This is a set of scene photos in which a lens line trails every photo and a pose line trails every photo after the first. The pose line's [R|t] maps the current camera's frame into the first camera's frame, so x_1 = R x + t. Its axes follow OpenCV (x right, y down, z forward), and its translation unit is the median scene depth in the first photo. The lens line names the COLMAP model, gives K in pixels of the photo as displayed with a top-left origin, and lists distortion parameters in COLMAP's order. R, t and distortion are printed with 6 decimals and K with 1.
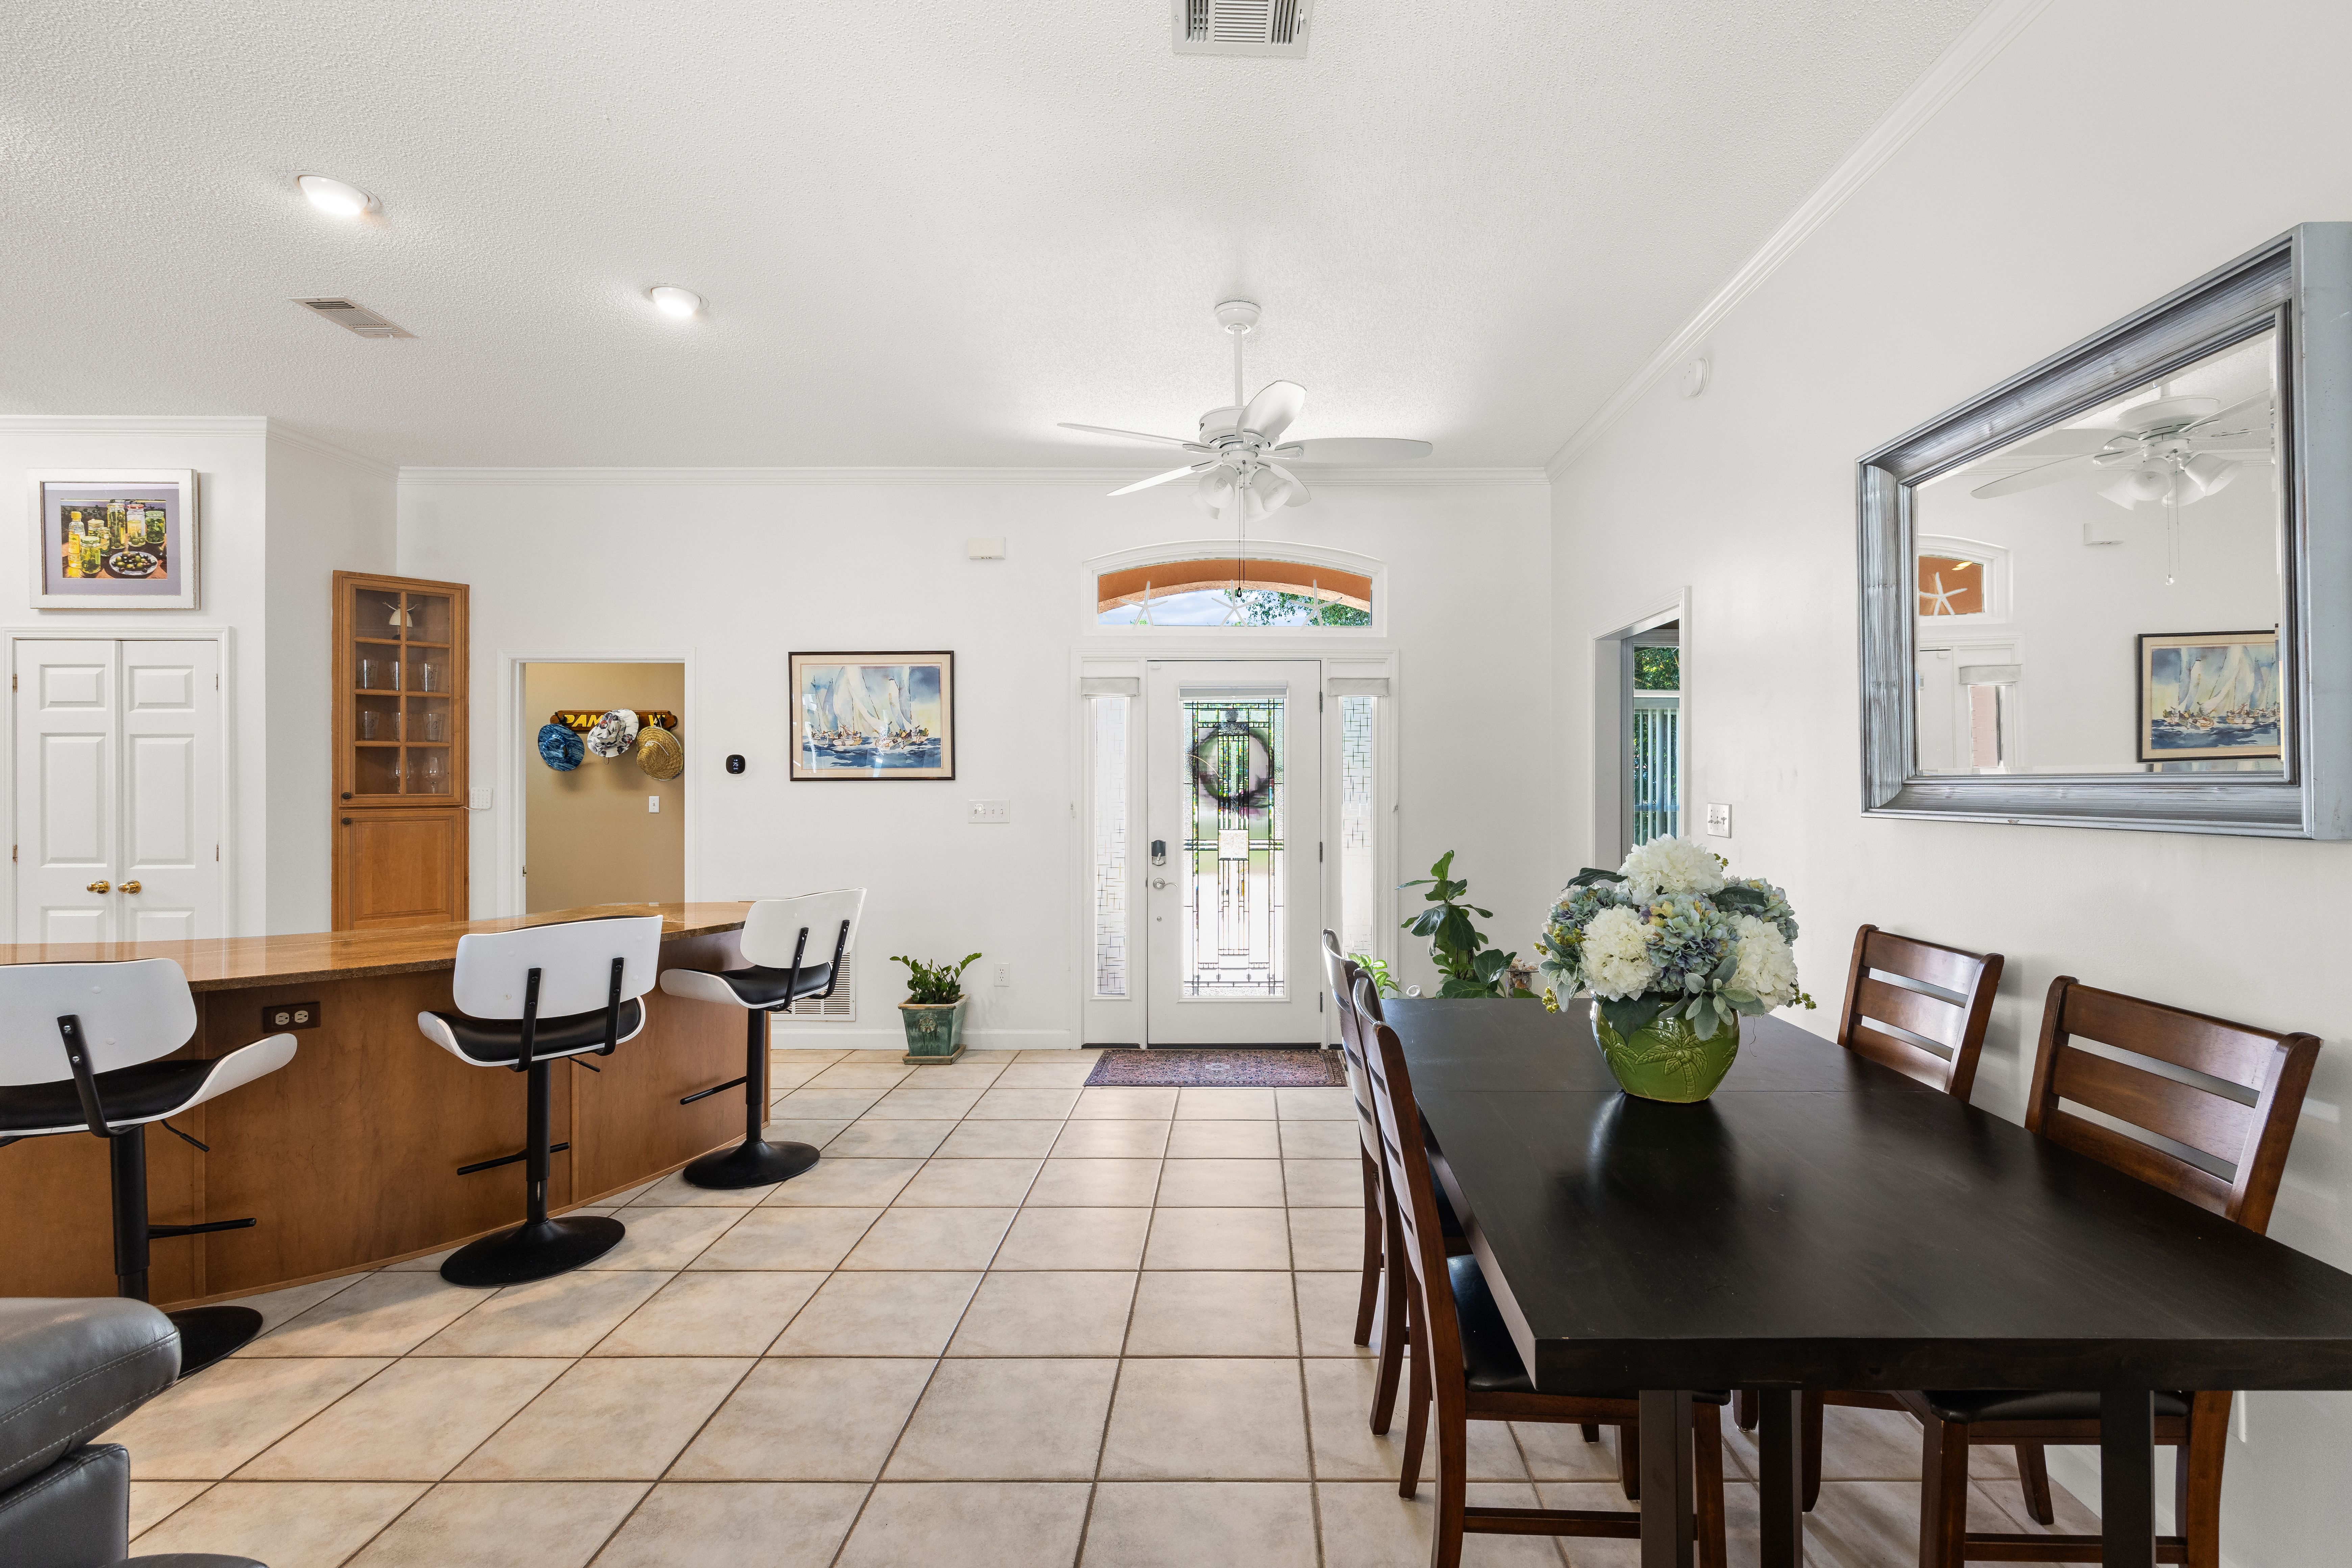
lens RADIAL K [[963.4, 0, 1251.7], [0, 963.4, 780.7], [0, 0, 1]] dist [-0.000413, 0.000247]
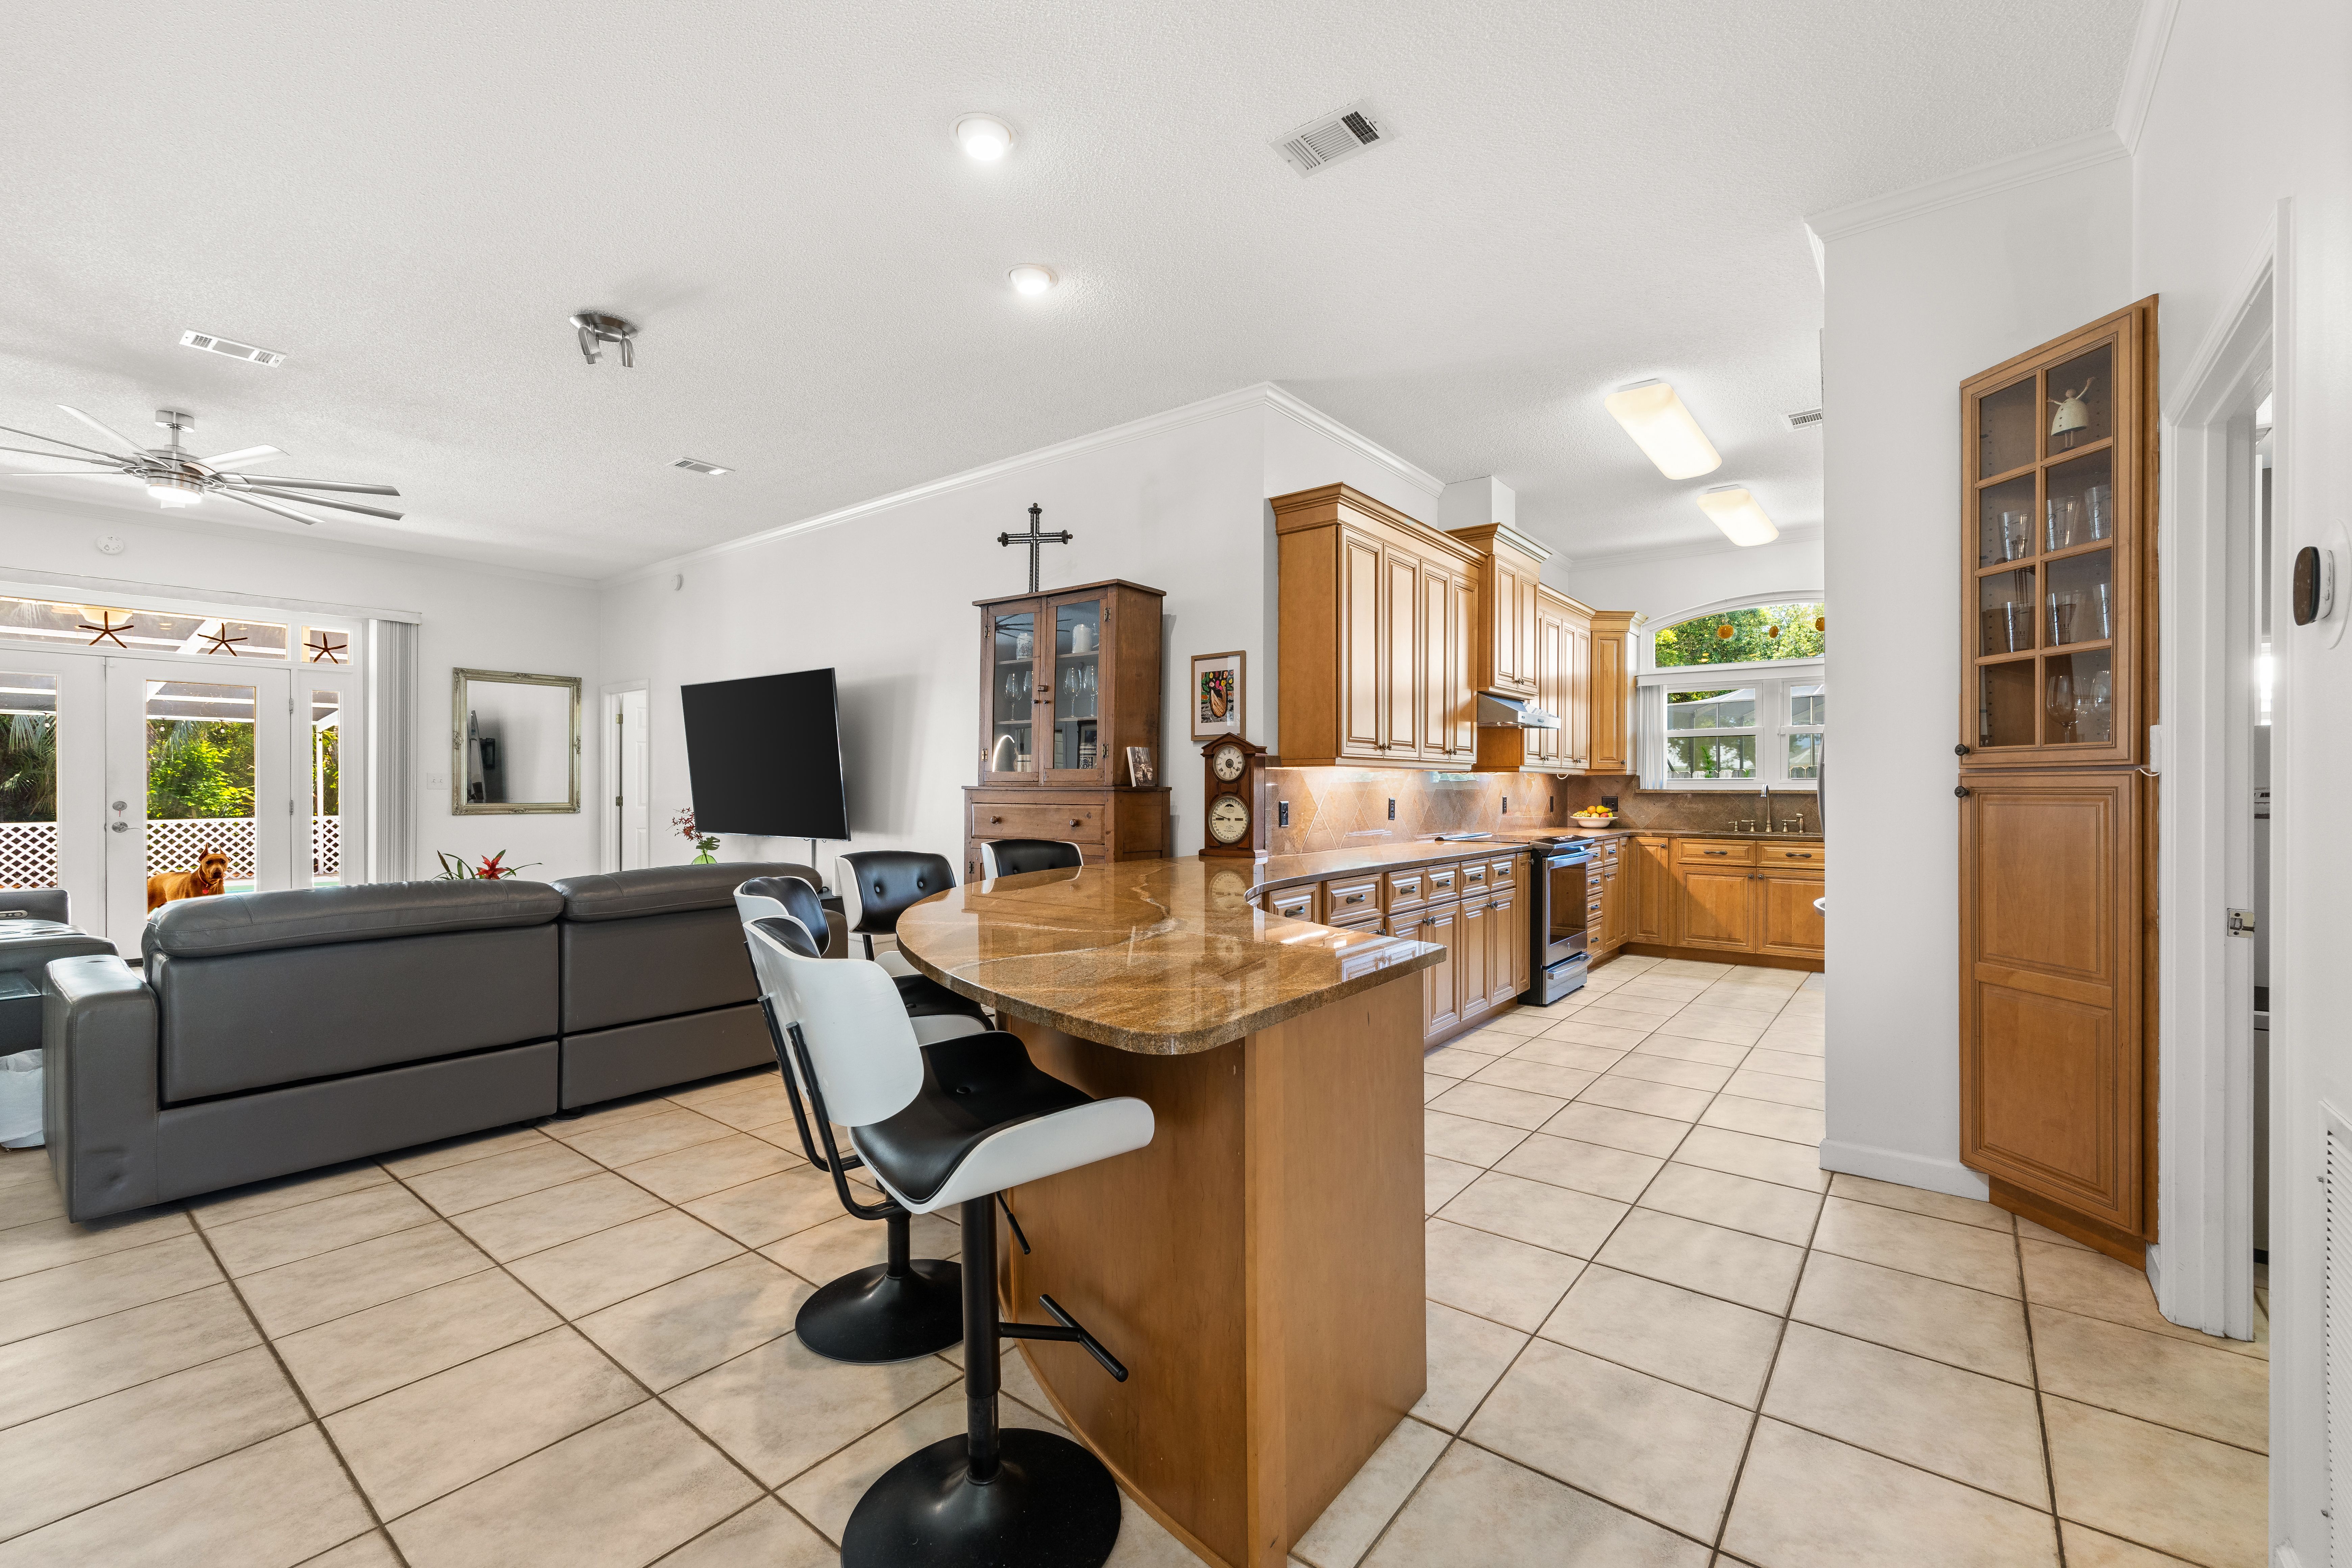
lens RADIAL K [[963.4, 0, 1167.0], [0, 963.4, 785.3], [0, 0, 1]] dist [-0.000413, 0.000247]
pose [[-0.623879, 0.000730, -0.781520, -0.170389], [0.000023, 1.000000, 0.000915, 0.039754], [0.781521, 0.000553, -0.623879, 1.060089]]
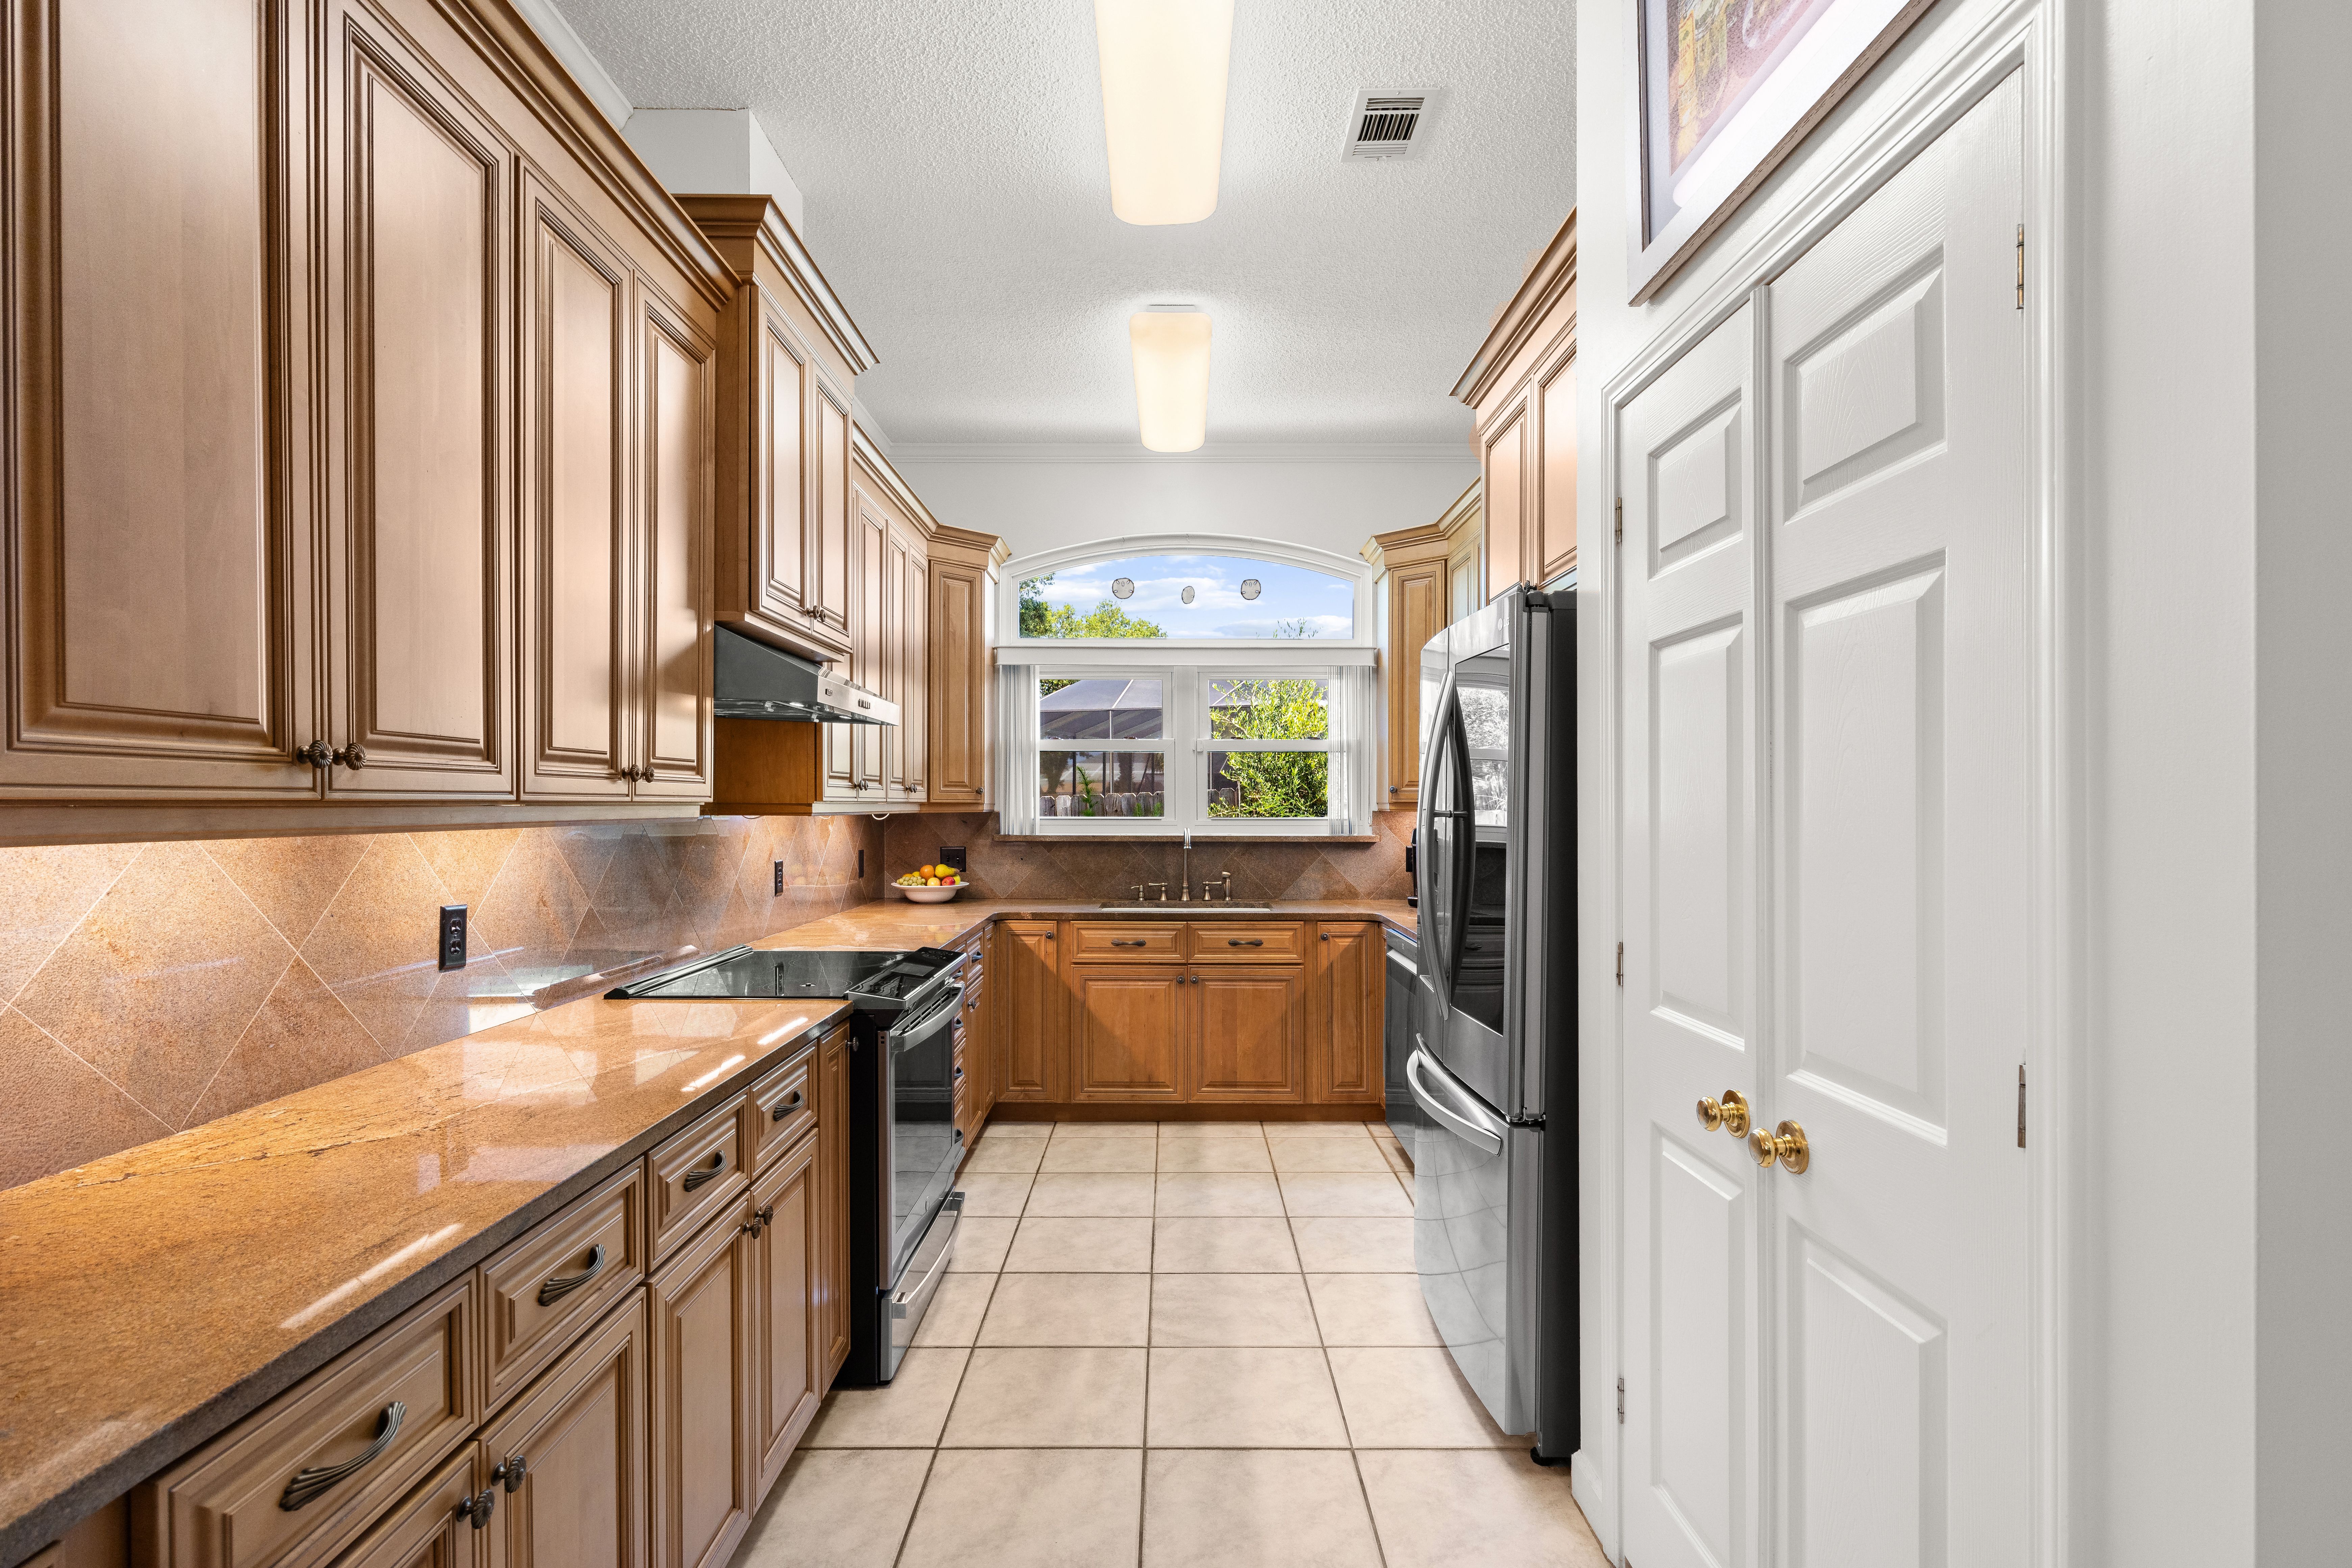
lens RADIAL K [[1132.5, 0, 1199.7], [0, 1132.5, 811.9], [0, 0, 1]] dist [-0.006463, 0.000067]
pose [[0.028897, 0.009504, -0.999537, -0.837045], [0.000926, 0.999954, 0.009534, 0.010626], [0.999582, -0.001201, 0.028887, 0.817262]]
